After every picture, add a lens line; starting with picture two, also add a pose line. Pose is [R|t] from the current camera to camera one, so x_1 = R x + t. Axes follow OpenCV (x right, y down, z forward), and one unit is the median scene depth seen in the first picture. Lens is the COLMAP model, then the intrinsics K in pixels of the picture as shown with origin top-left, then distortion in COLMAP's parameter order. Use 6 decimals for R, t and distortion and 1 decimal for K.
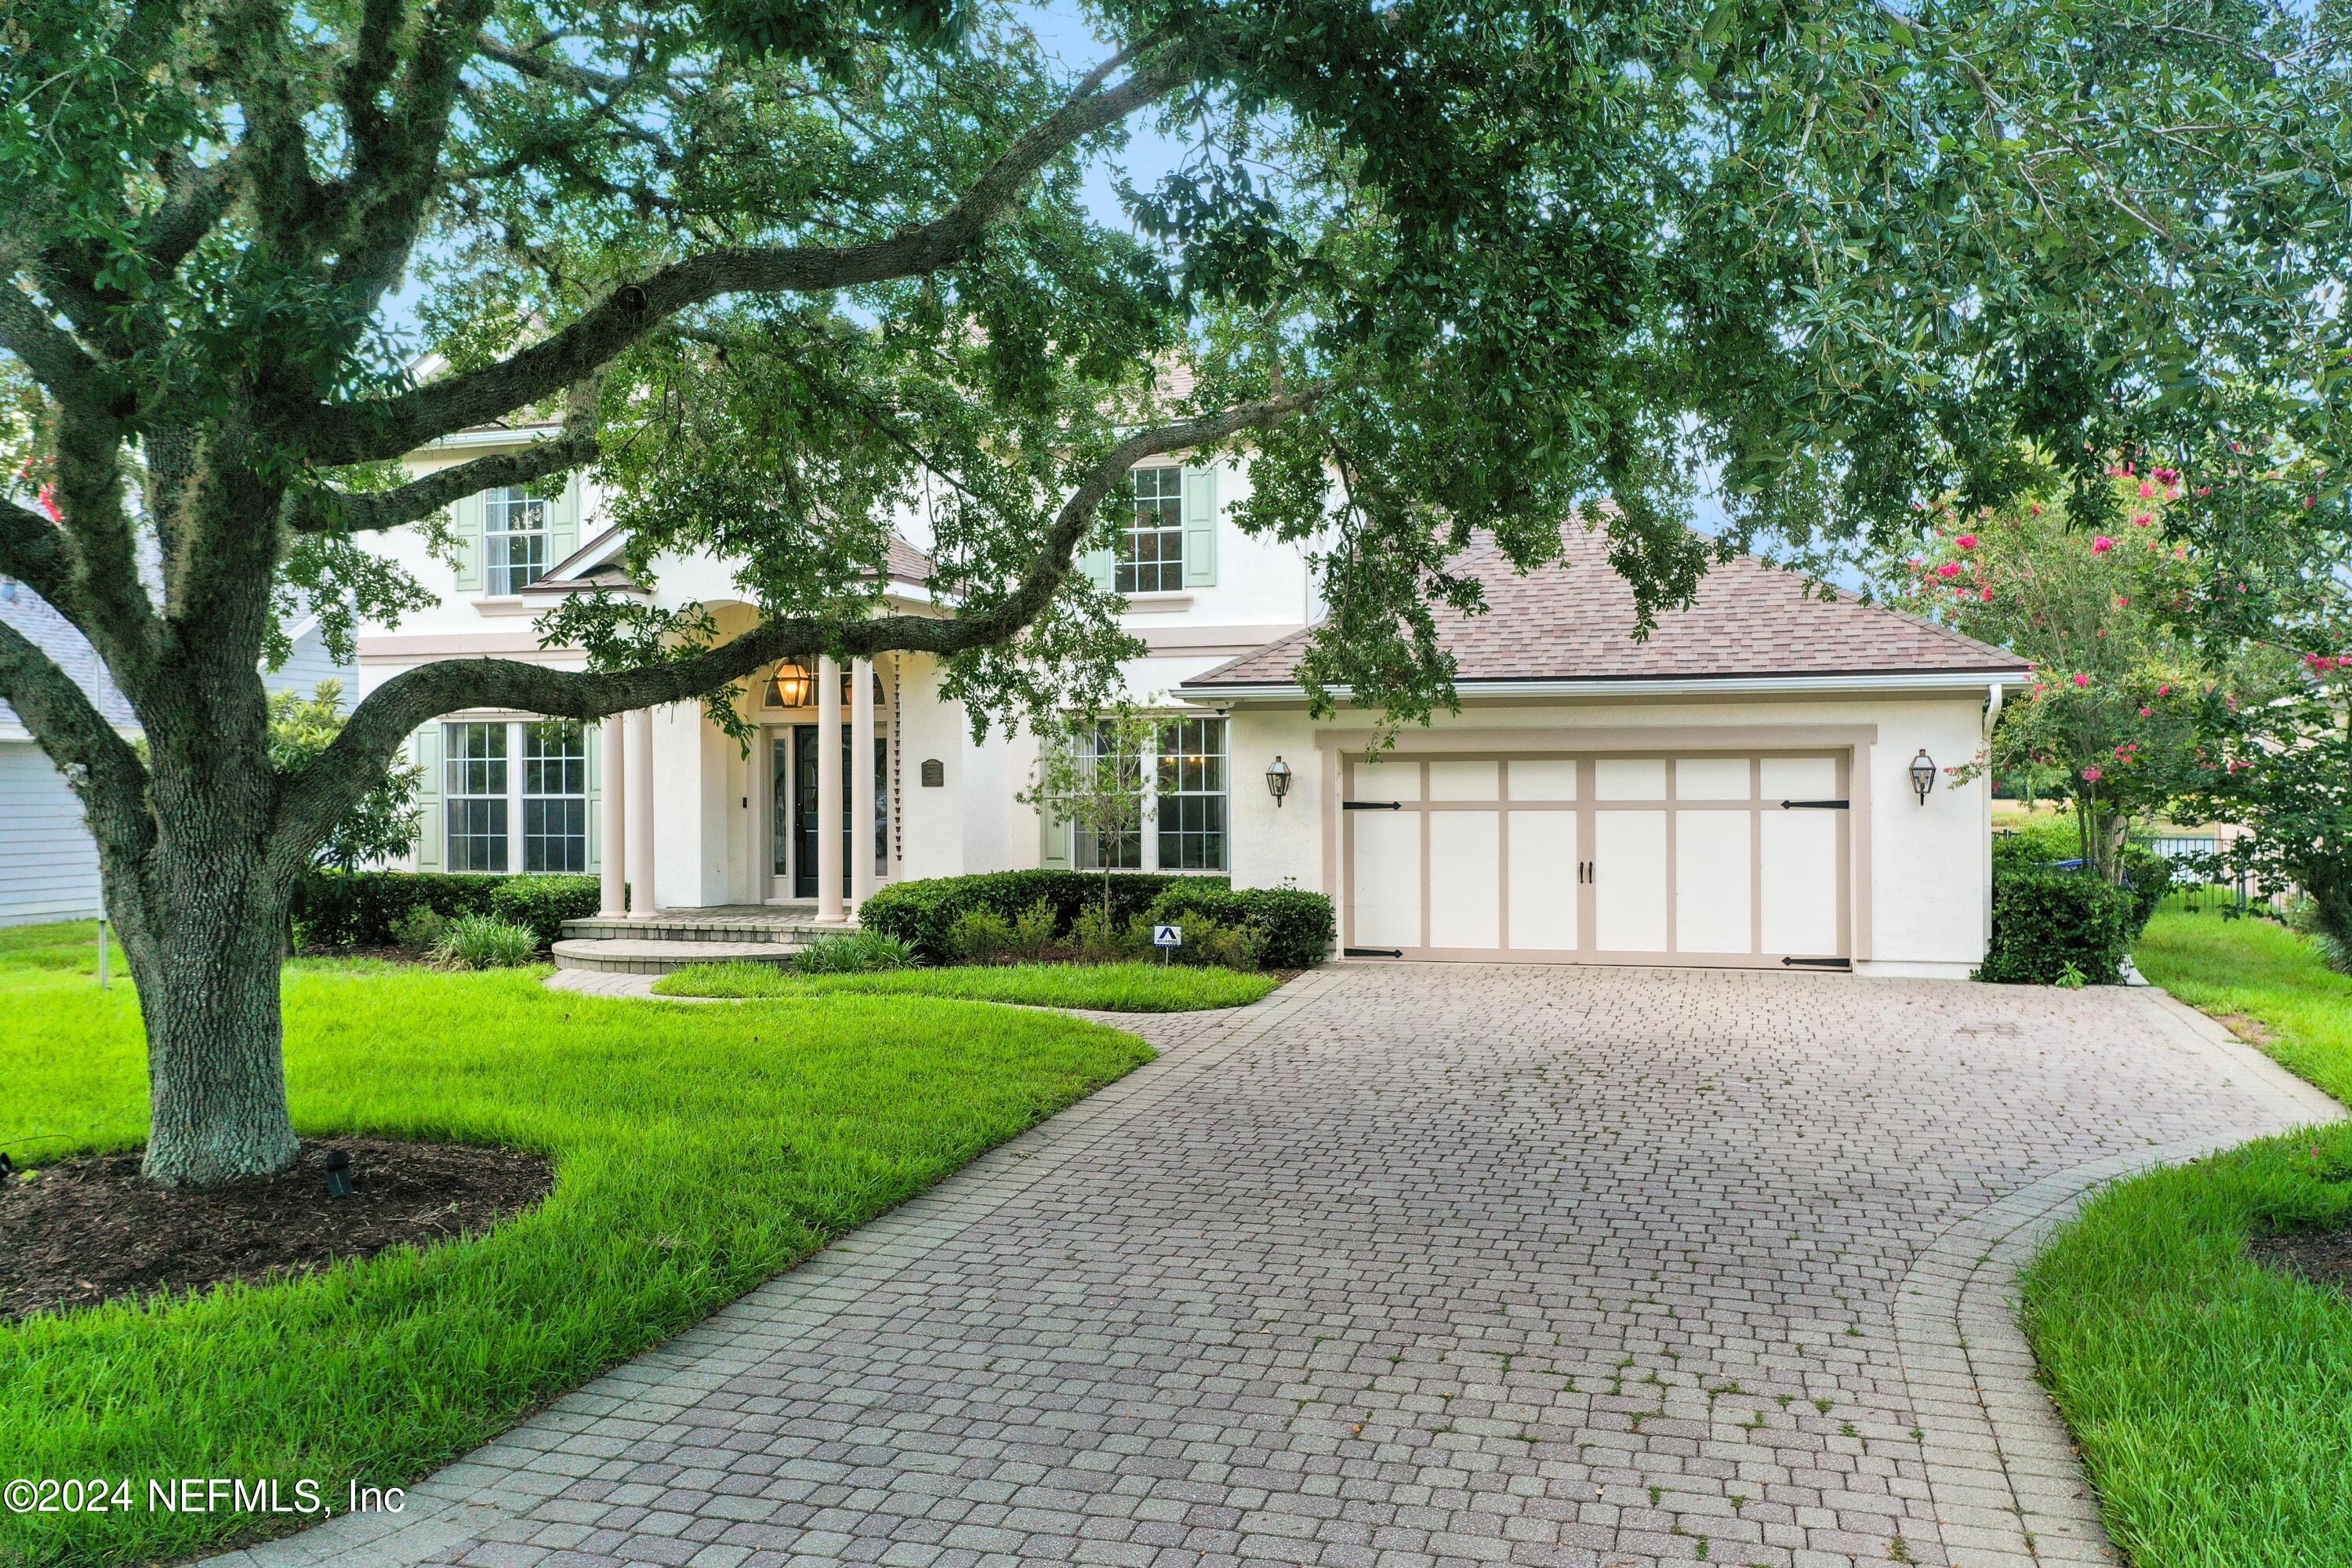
lens RADIAL K [[1889.0, 0, 1176.0], [0, 1889.0, 784.0], [0, 0, 1]] dist [0.017382, -0.004861]
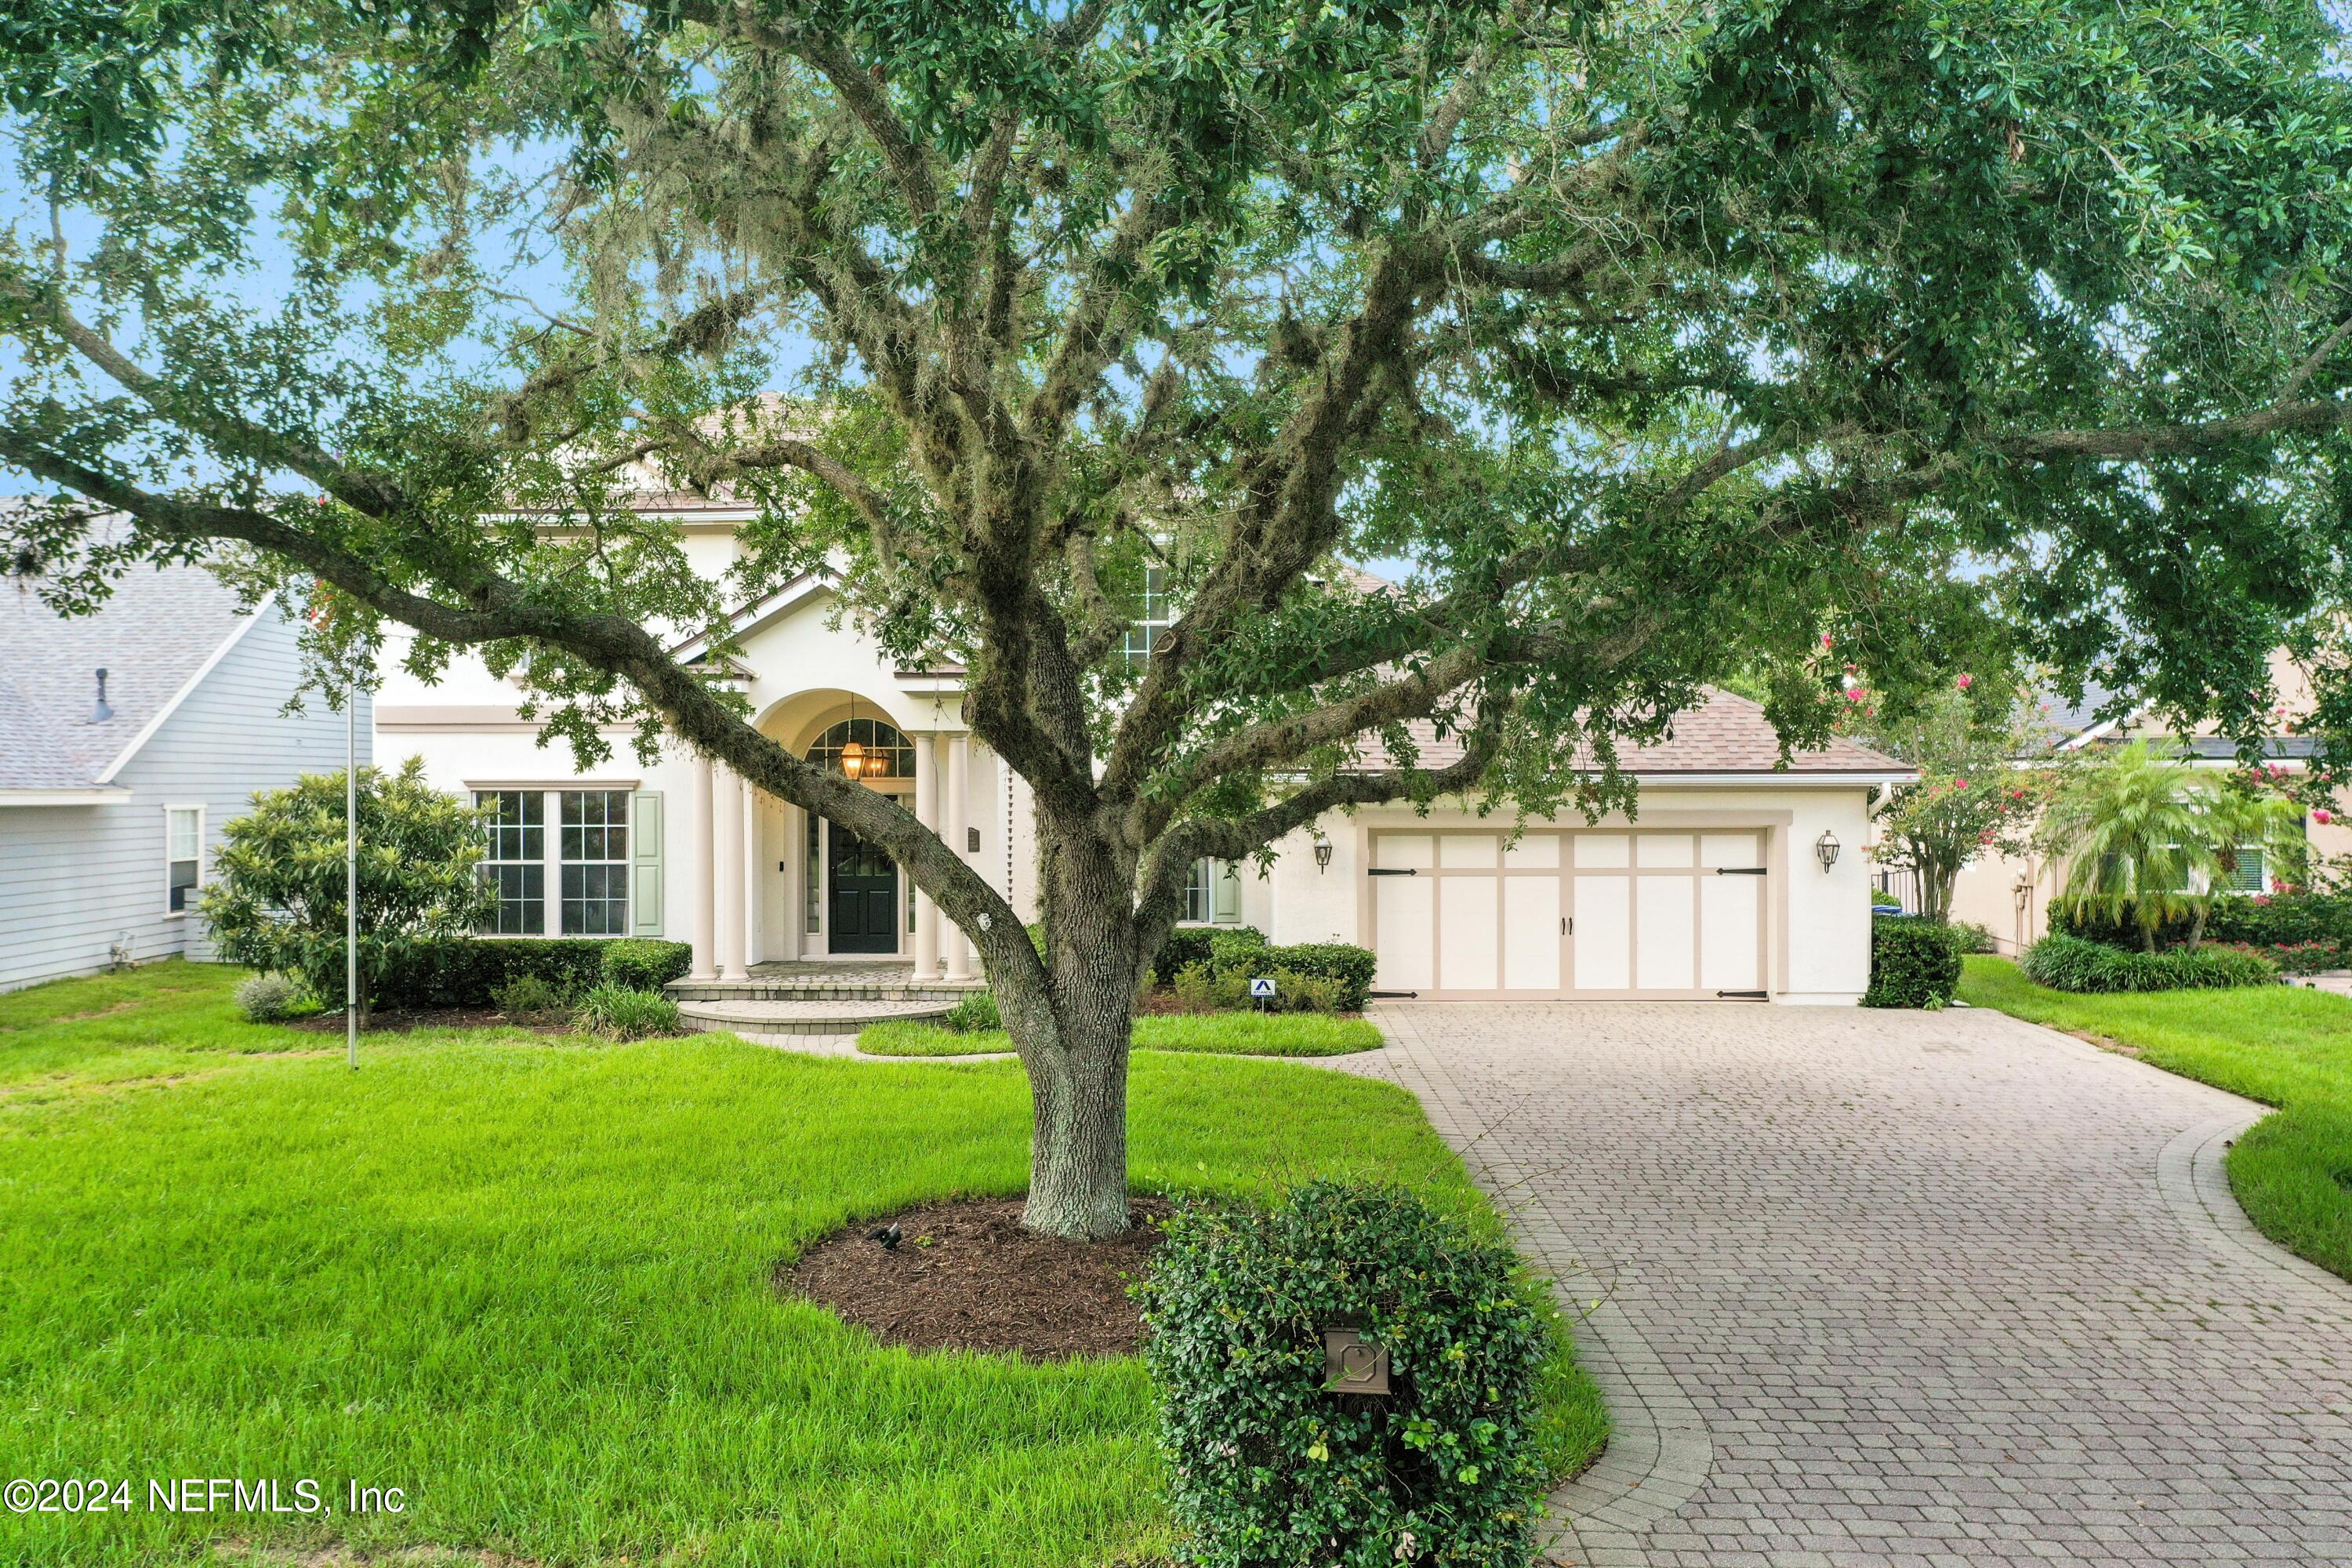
lens RADIAL K [[1889.0, 0, 1176.0], [0, 1889.0, 784.0], [0, 0, 1]] dist [0.017382, -0.004861]
pose [[0.959656, 0.003237, 0.281159, -0.420123], [-0.003339, 0.999994, -0.000115, -0.050465], [-0.281157, -0.000828, 0.959661, -0.129321]]
